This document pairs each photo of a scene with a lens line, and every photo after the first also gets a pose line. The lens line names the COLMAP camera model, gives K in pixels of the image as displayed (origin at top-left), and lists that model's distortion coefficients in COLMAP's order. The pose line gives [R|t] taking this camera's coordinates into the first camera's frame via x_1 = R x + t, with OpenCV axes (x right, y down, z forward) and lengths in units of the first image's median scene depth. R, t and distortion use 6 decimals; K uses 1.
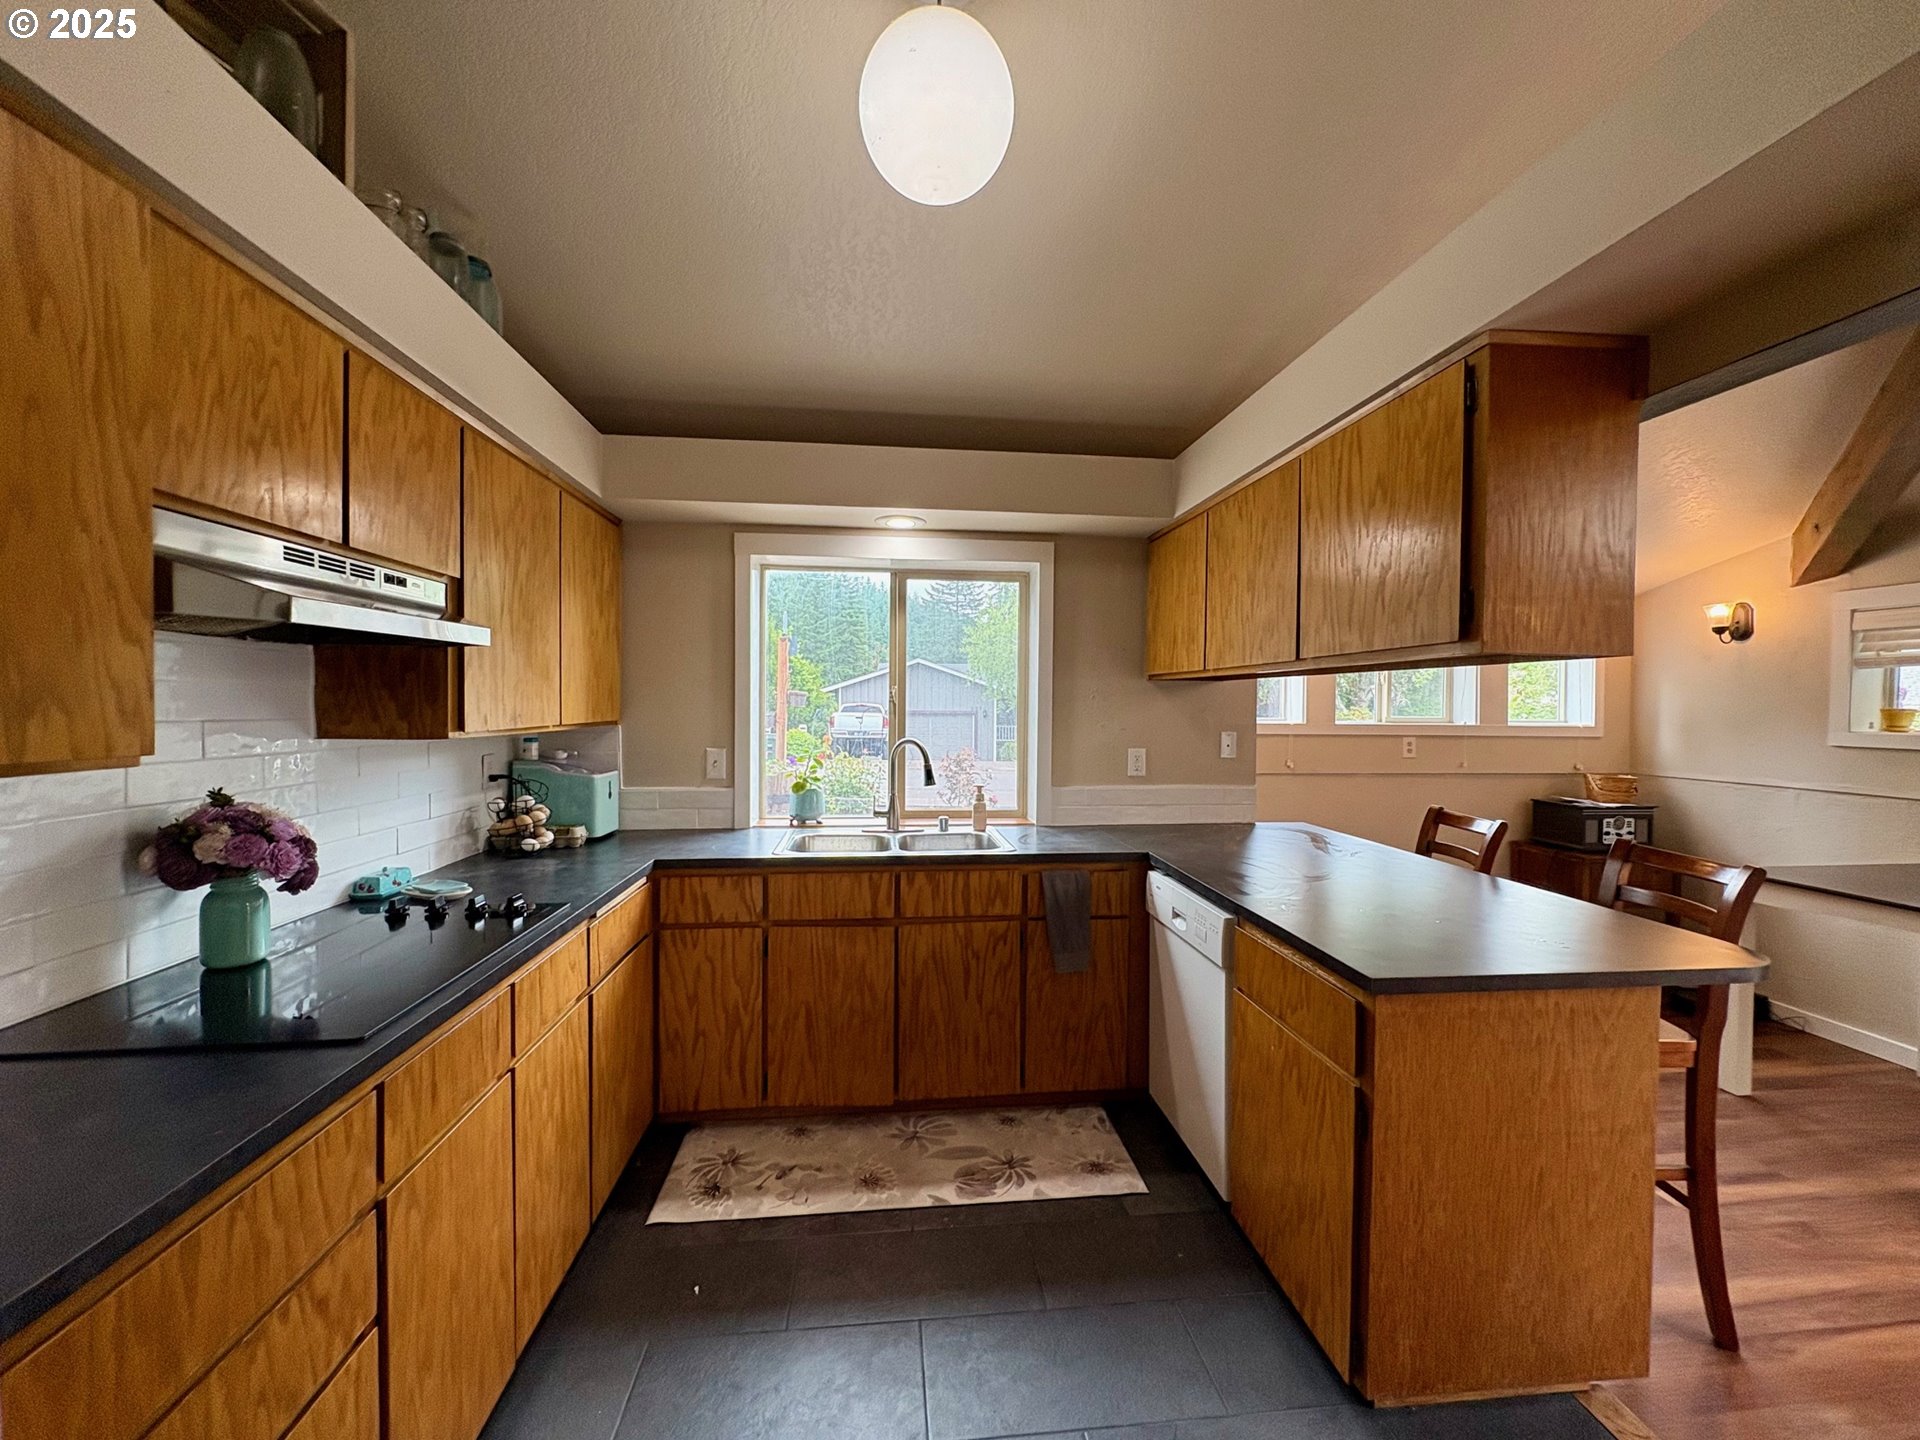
lens RADIAL K [[763.0, 0, 962.6], [0, 763.0, 718.6], [0, 0, 1]] dist [-0.000658, -0.000726]
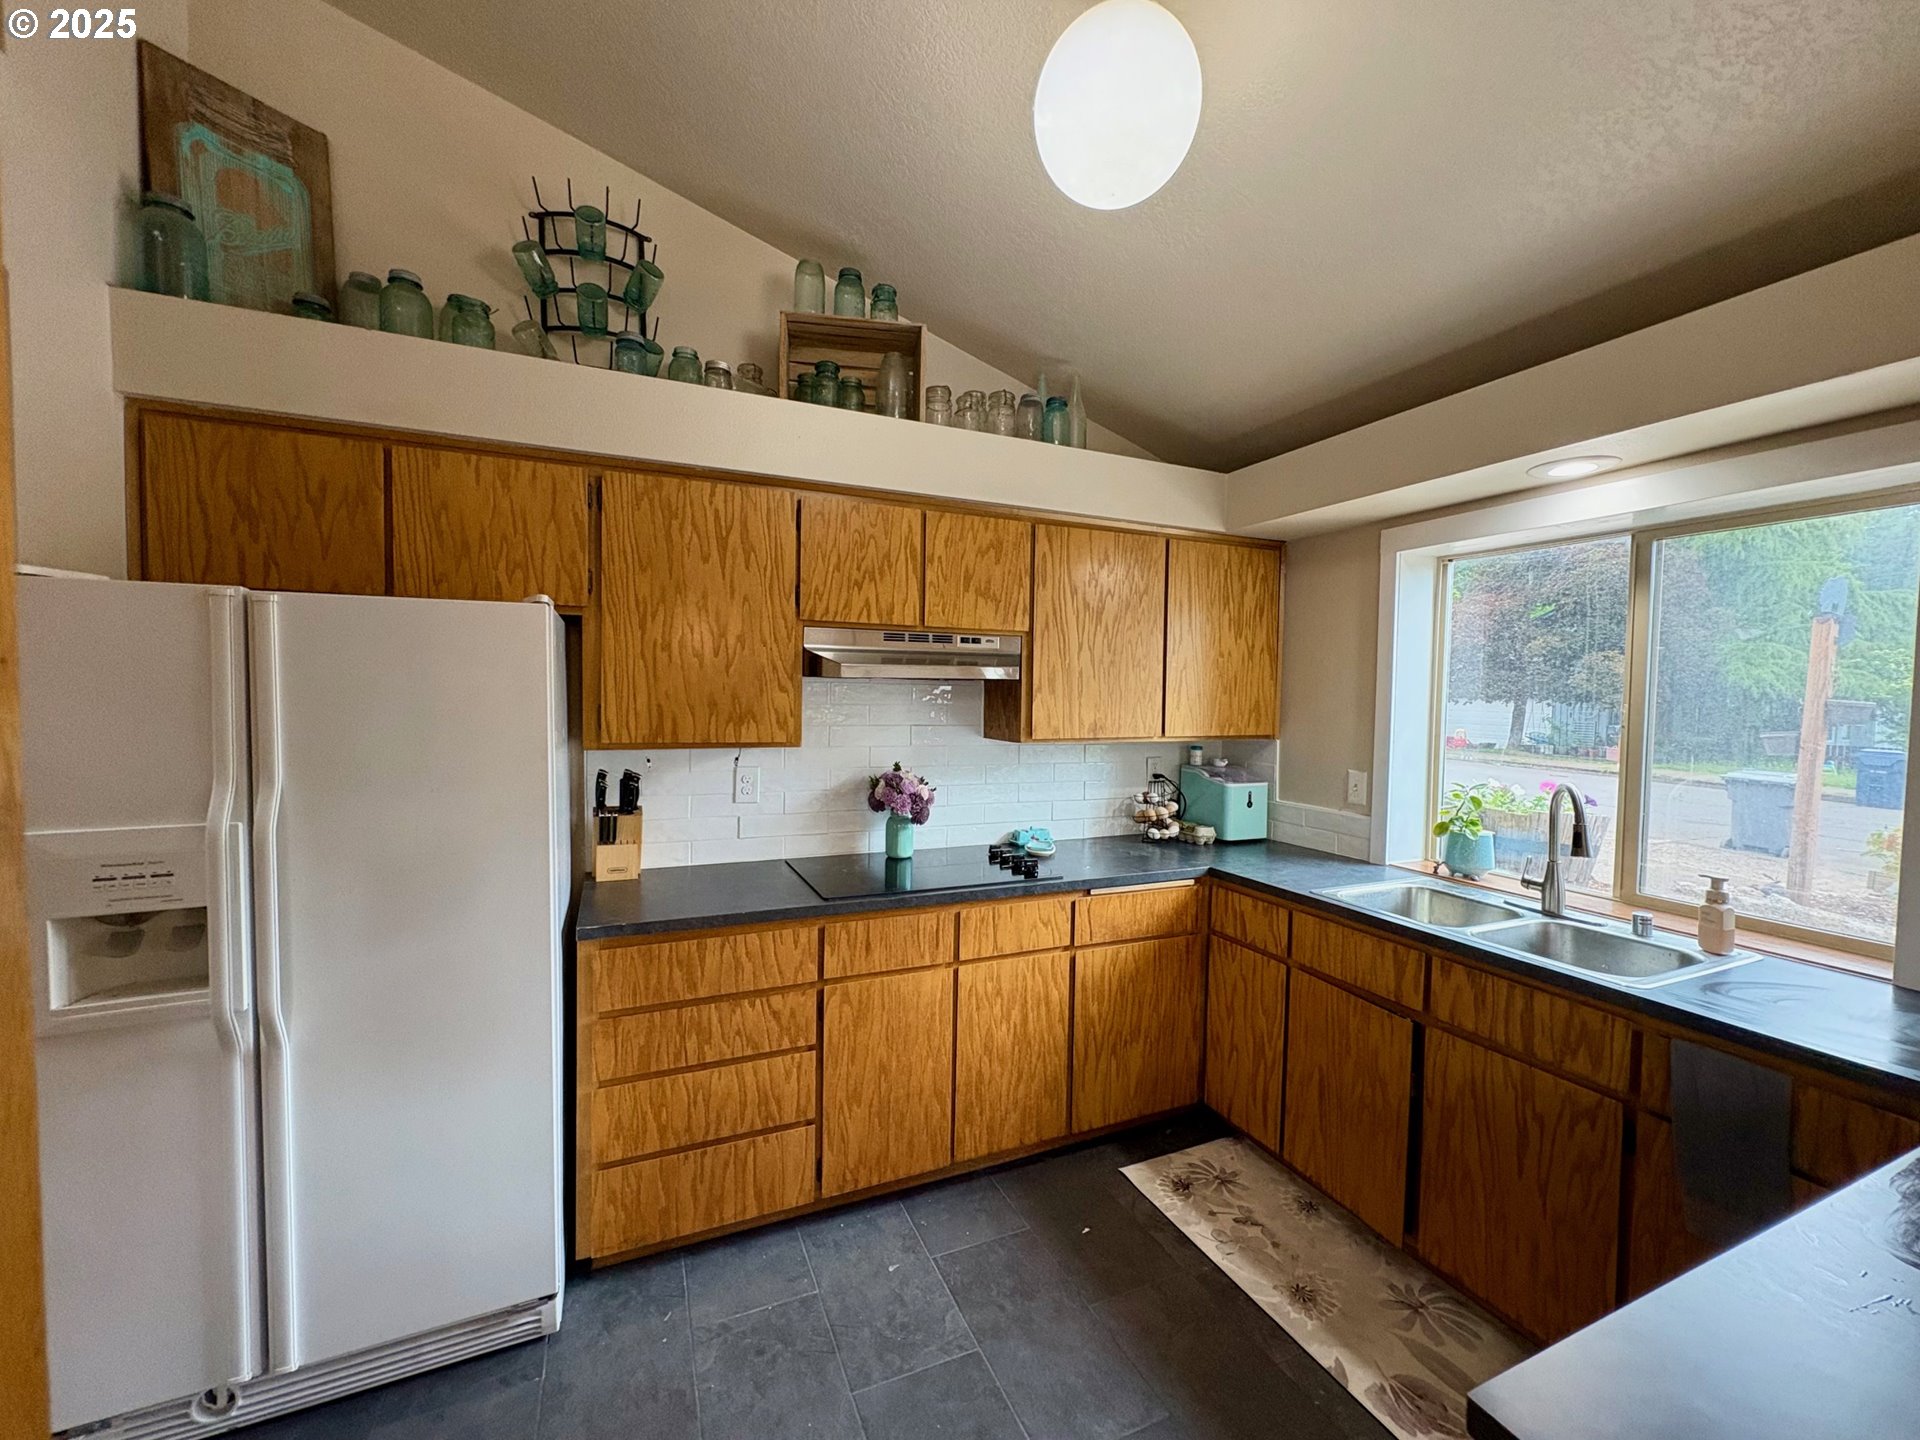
lens RADIAL K [[763.0, 0, 962.6], [0, 763.0, 718.6], [0, 0, 1]] dist [-0.000658, -0.000726]
pose [[0.309068, 0.030531, -0.950550, 0.499990], [-0.032401, 0.999242, 0.021560, -0.035294], [0.950488, 0.024135, 0.309823, 0.330434]]
